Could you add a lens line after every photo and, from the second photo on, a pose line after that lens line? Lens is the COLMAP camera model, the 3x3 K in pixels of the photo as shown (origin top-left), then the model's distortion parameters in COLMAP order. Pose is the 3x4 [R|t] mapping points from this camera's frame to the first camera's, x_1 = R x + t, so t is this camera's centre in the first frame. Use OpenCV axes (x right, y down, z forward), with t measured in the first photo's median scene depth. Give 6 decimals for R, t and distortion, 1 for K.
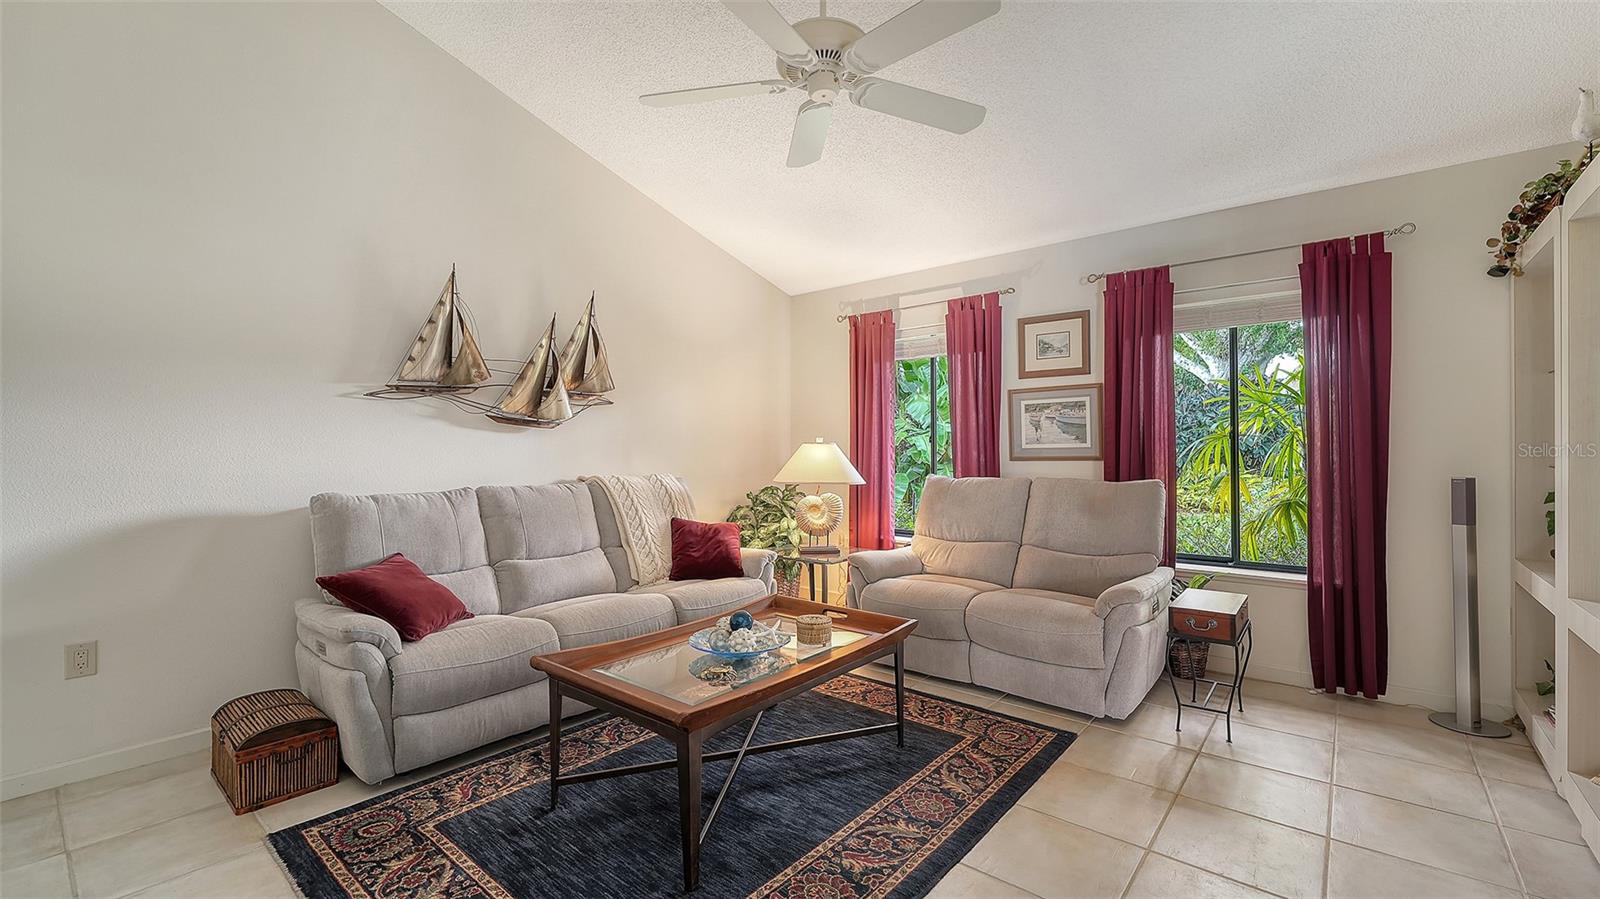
lens RADIAL K [[670.0, 0, 800.8], [0, 670.0, 440.0], [0, 0, 1]] dist [-0.000850, -0.000022]
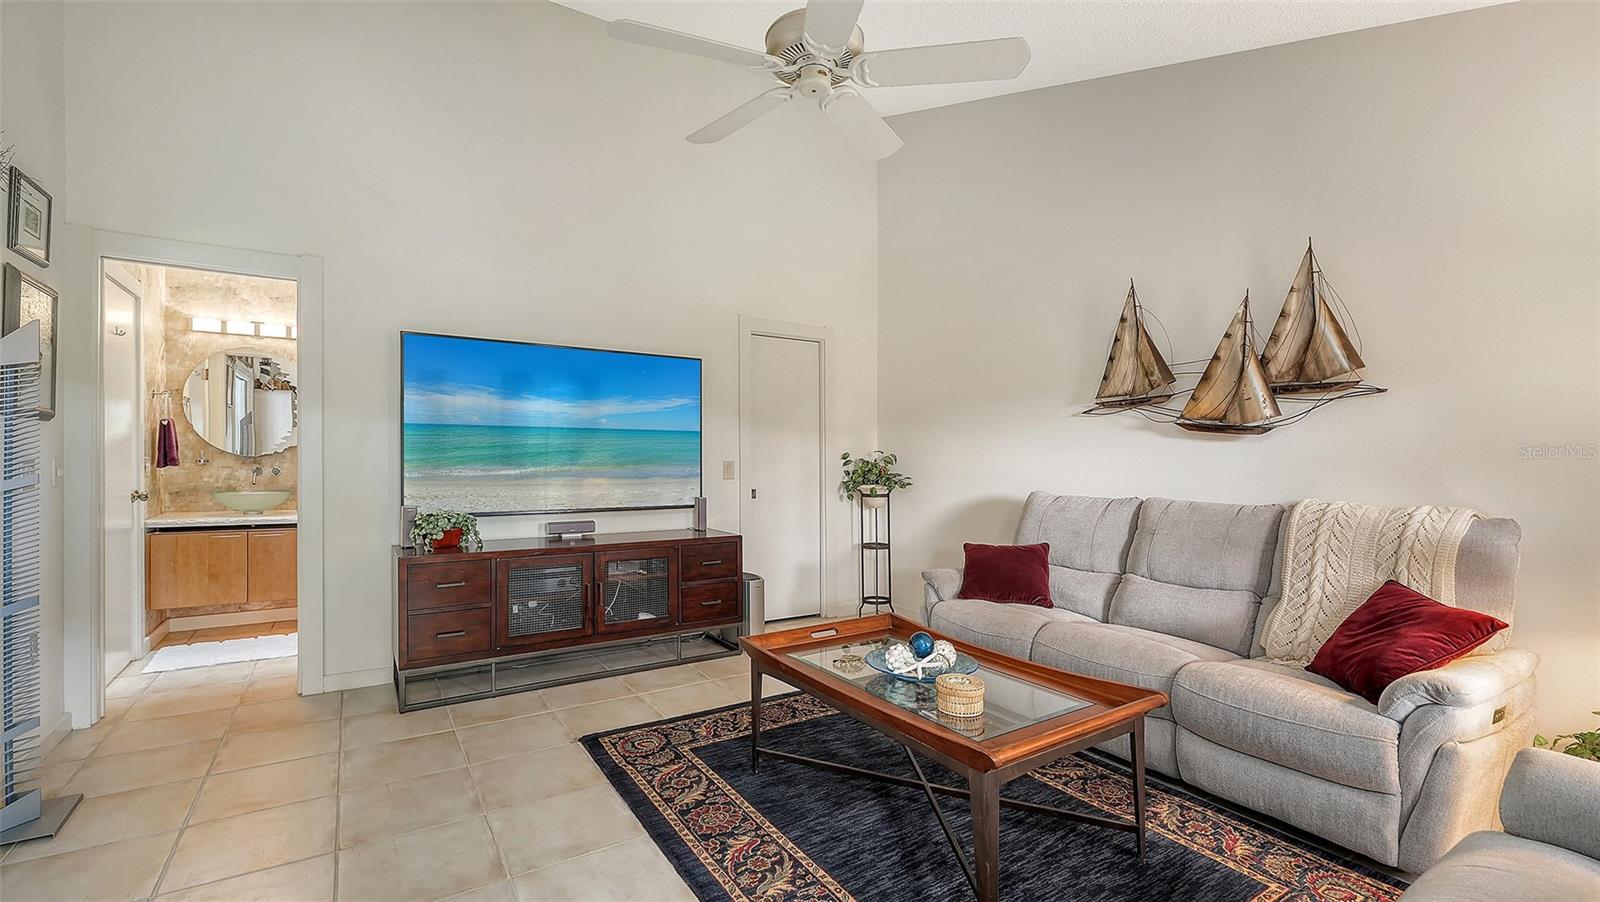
lens RADIAL K [[685.8, 0, 801.9], [0, 685.8, 454.5], [0, 0, 1]] dist [0.000597, 0.000037]
pose [[-0.287424, 0.000960, -0.957803, 0.643887], [0.003237, 0.999995, 0.000031, 0.005484], [0.957798, -0.003091, -0.287425, 0.821829]]
